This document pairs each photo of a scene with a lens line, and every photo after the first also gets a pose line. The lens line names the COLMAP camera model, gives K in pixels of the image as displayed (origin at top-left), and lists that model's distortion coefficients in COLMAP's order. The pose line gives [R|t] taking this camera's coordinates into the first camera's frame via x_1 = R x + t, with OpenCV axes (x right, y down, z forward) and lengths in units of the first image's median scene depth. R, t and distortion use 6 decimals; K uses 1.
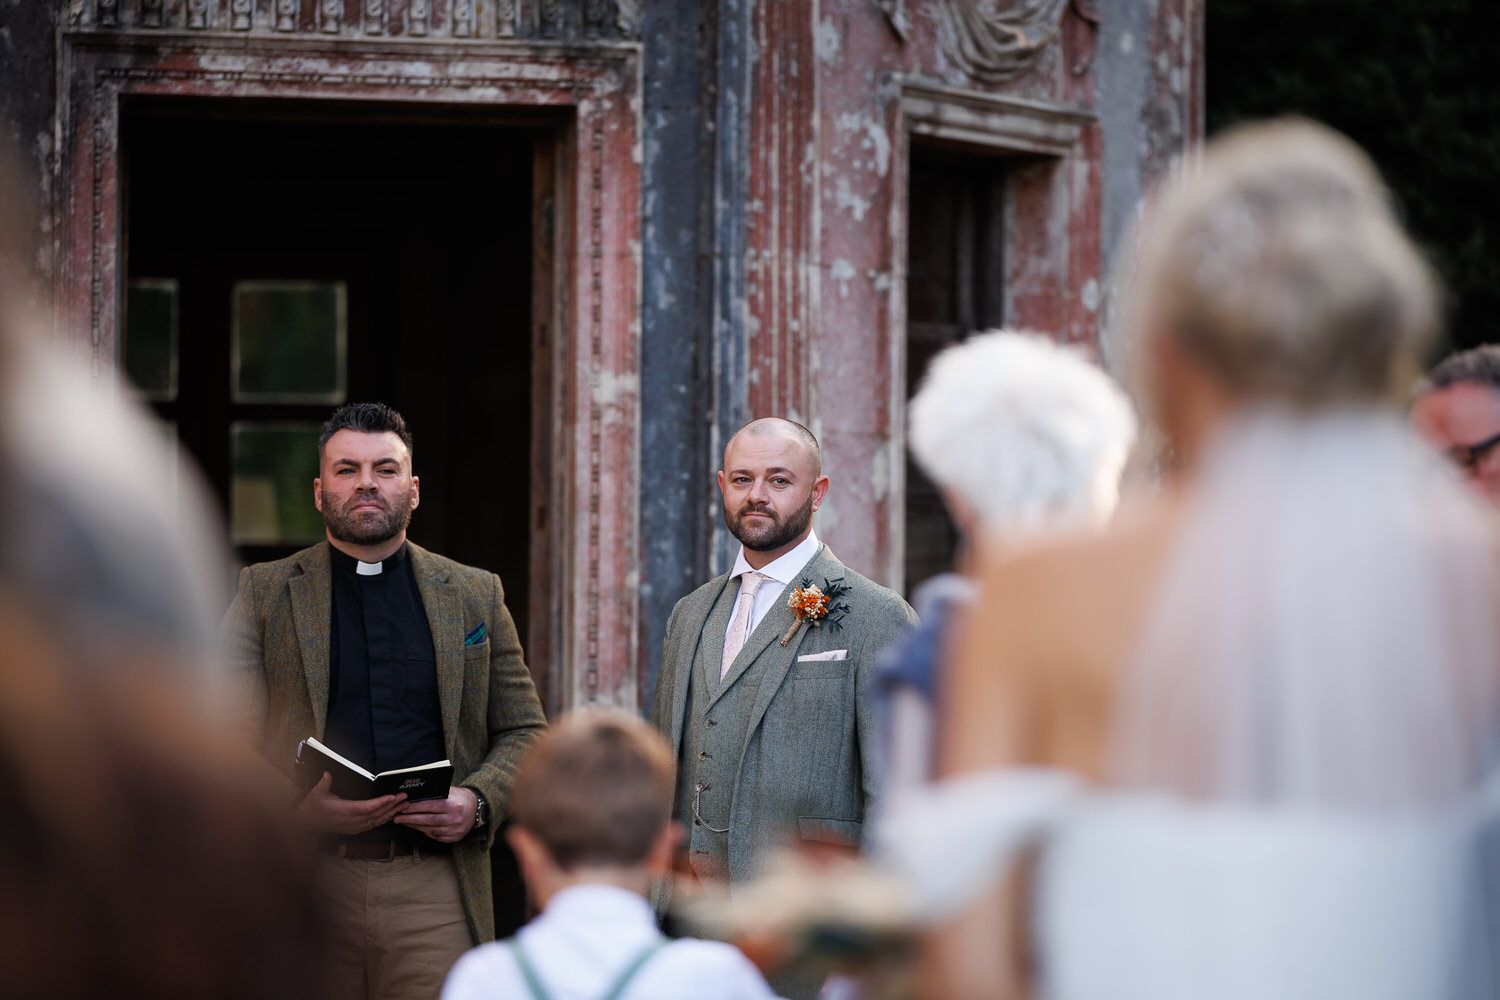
lens RADIAL K [[5649.0, 0, 749.7], [0, 5649.0, 499.9], [0, 0, 1]] dist [-0.249166, 0.000000]
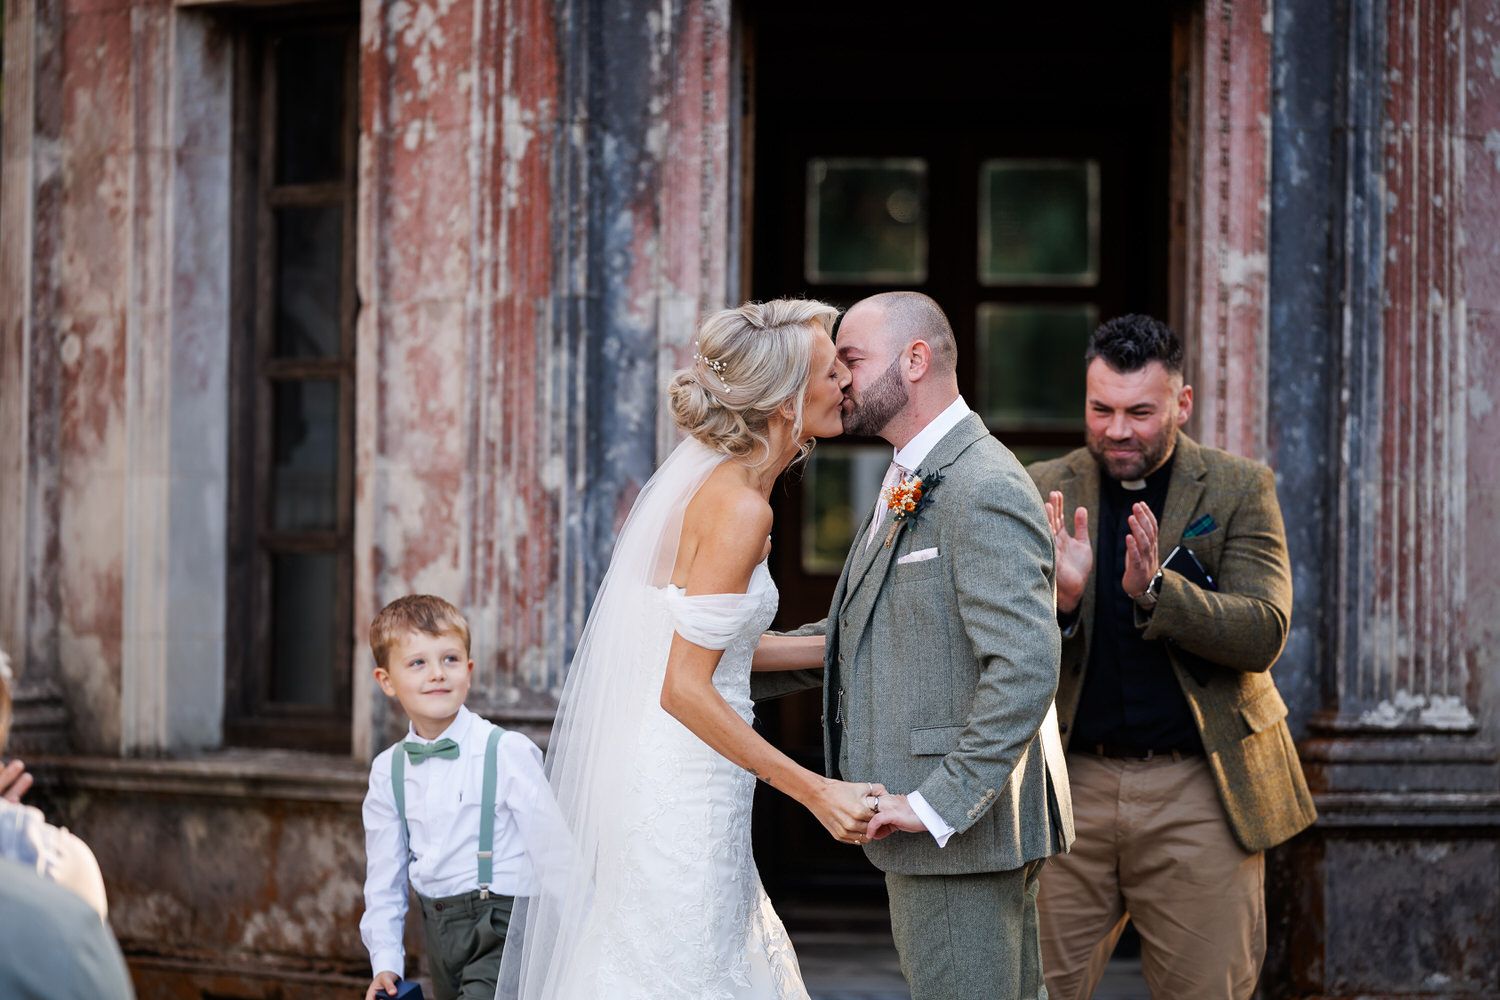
lens RADIAL K [[5649.0, 0, 750.1], [0, 5649.0, 500.4], [0, 0, 1]] dist [-0.249166, 0.000000]
pose [[0.962021, 0.003072, -0.272960, 0.156392], [0.002836, 0.999770, 0.021245, -0.000950], [0.272962, -0.021212, 0.961791, 0.056481]]
